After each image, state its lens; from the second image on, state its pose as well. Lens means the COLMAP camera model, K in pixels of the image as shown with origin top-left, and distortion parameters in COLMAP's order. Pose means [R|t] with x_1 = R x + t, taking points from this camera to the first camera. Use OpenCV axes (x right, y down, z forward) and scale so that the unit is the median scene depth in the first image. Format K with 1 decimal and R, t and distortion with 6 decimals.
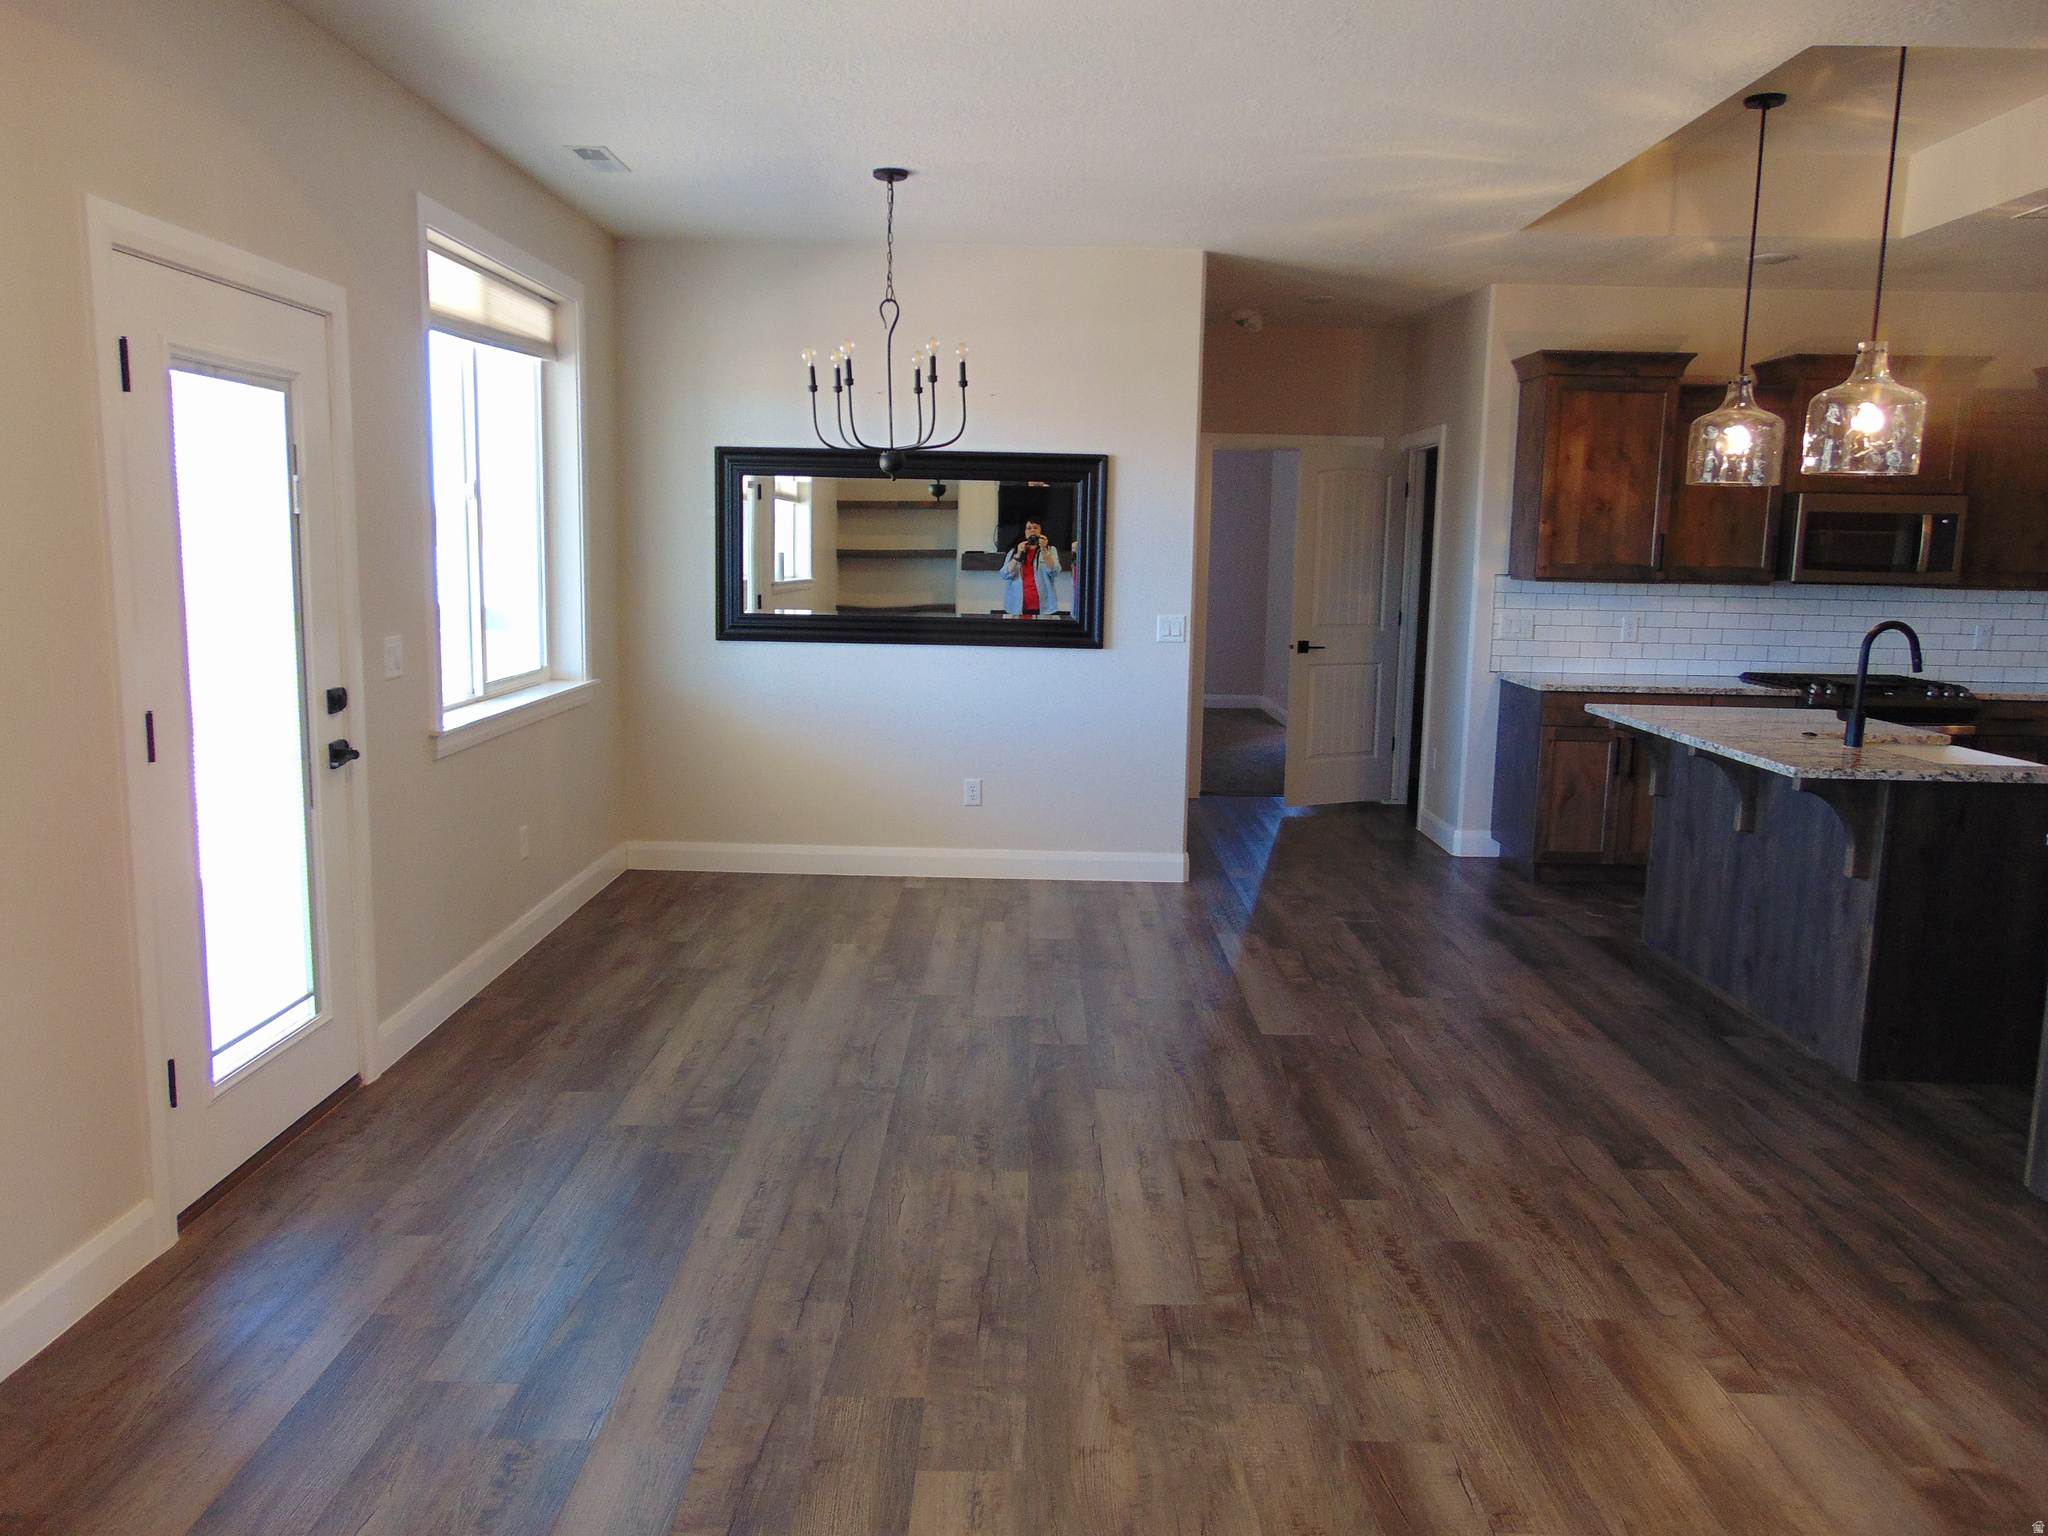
lens RADIAL K [[1527.1, 0, 1024.0], [0, 1527.1, 768.0], [0, 0, 1]] dist [-0.025291, 0.049404]
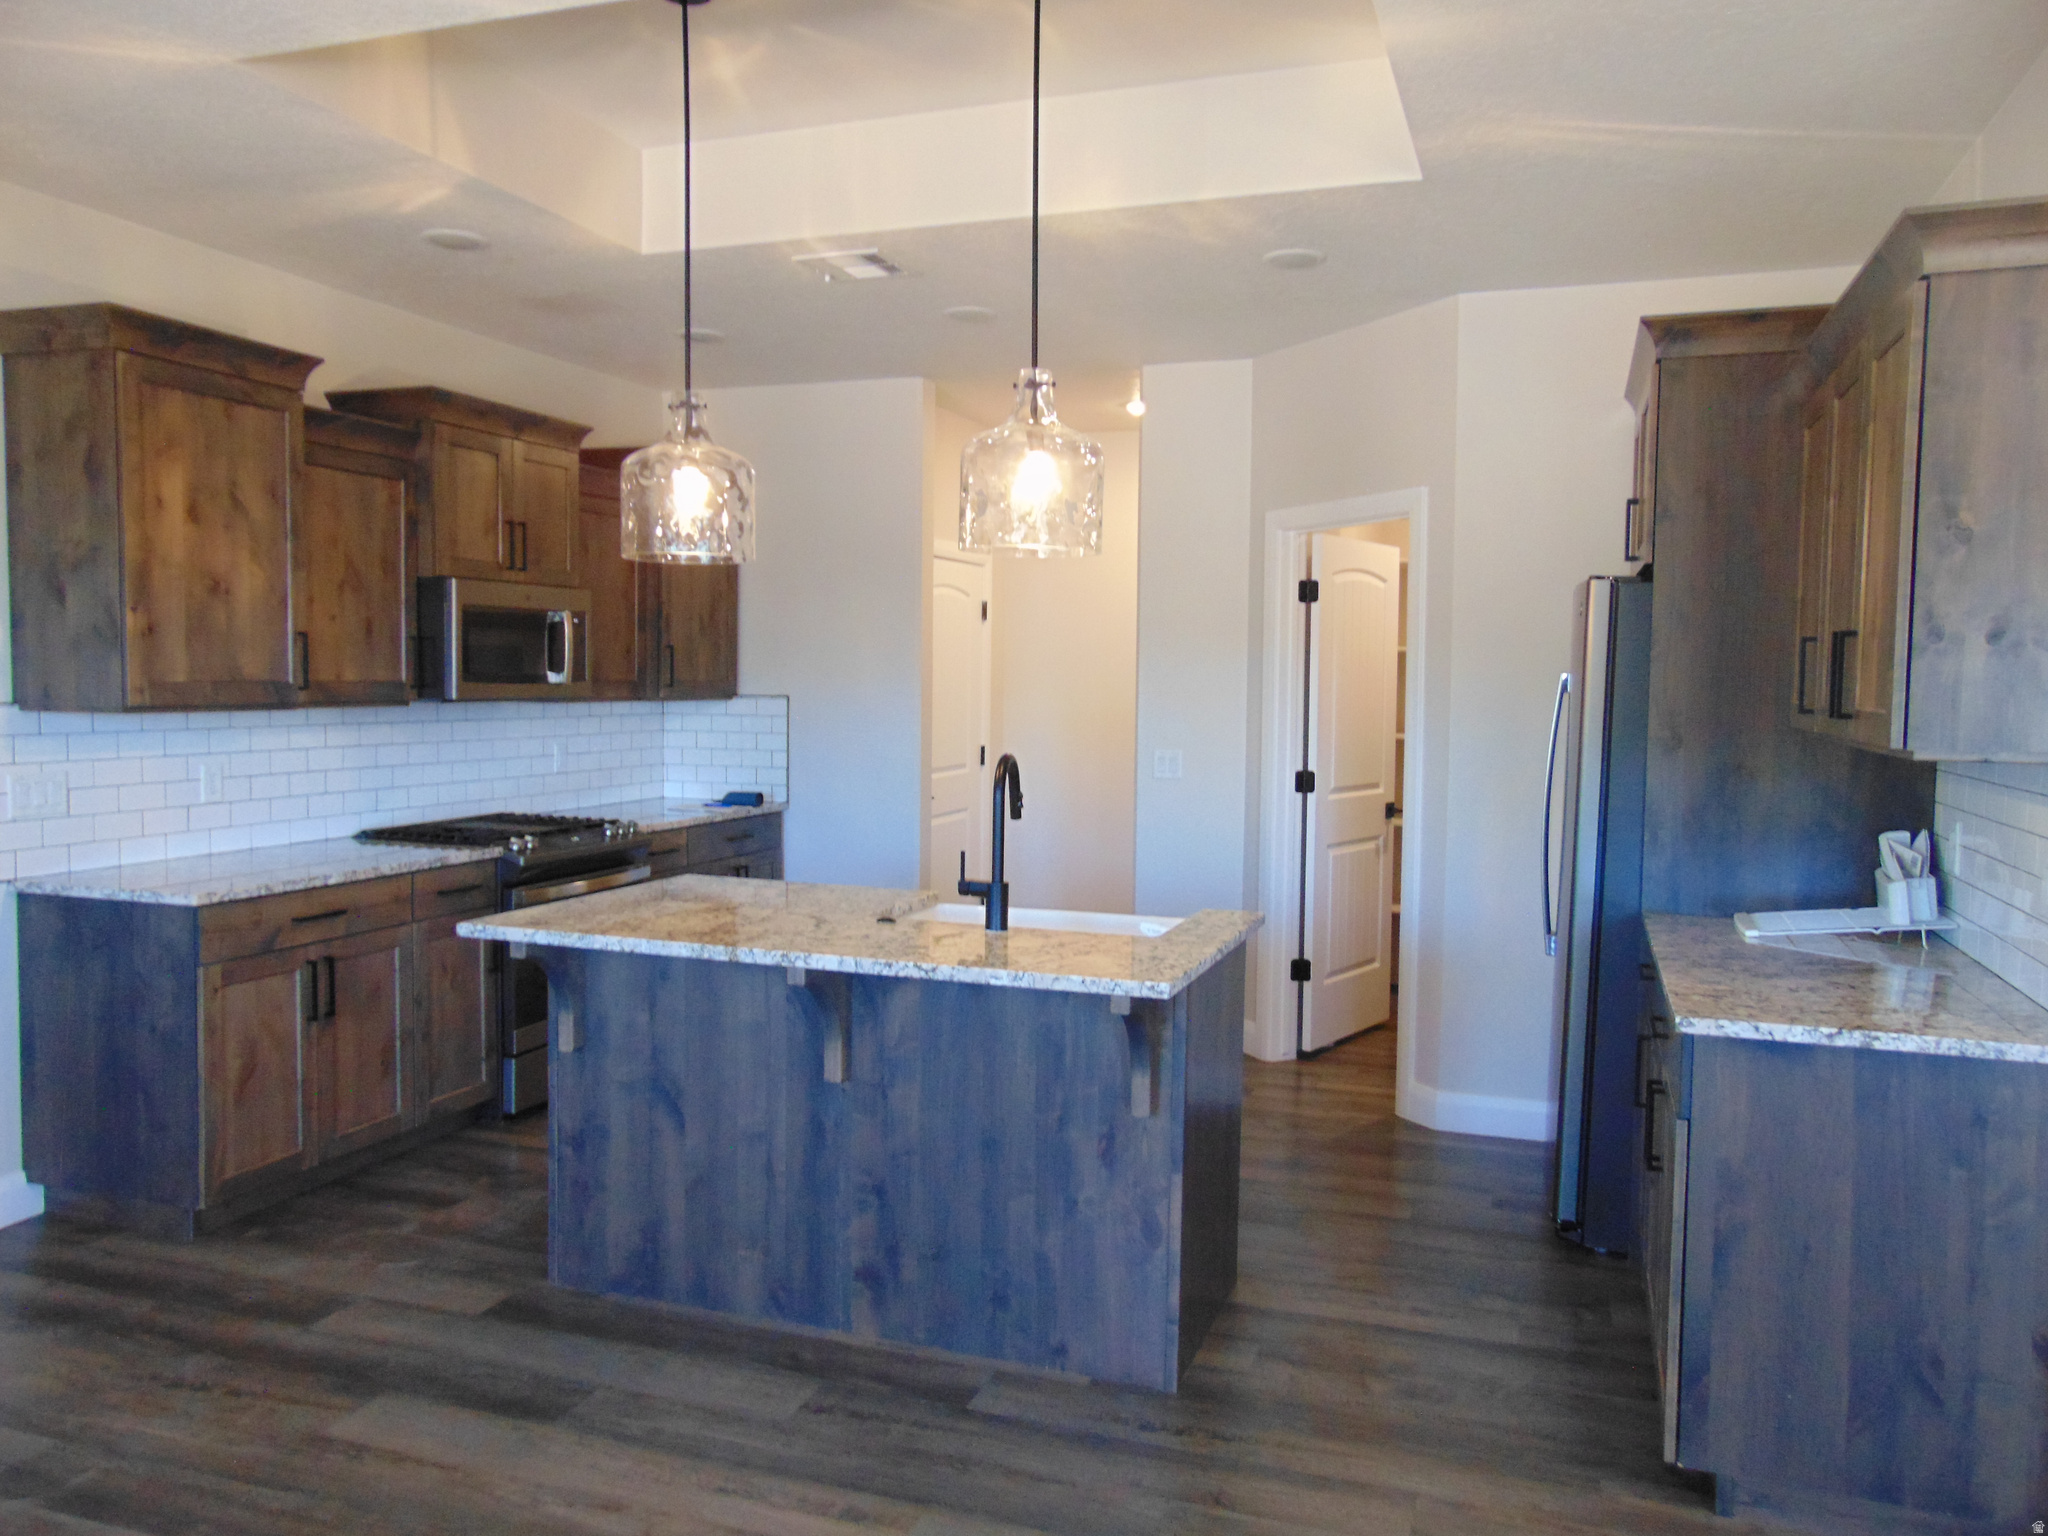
lens RADIAL K [[1535.5, 0, 1024.0], [0, 1535.5, 768.0], [0, 0, 1]] dist [-0.009897, 0.051822]
pose [[0.338849, -0.075697, 0.937791, -0.088377], [0.134577, 0.990408, 0.031318, -0.077492], [-0.931166, 0.115593, 0.345786, 0.506204]]
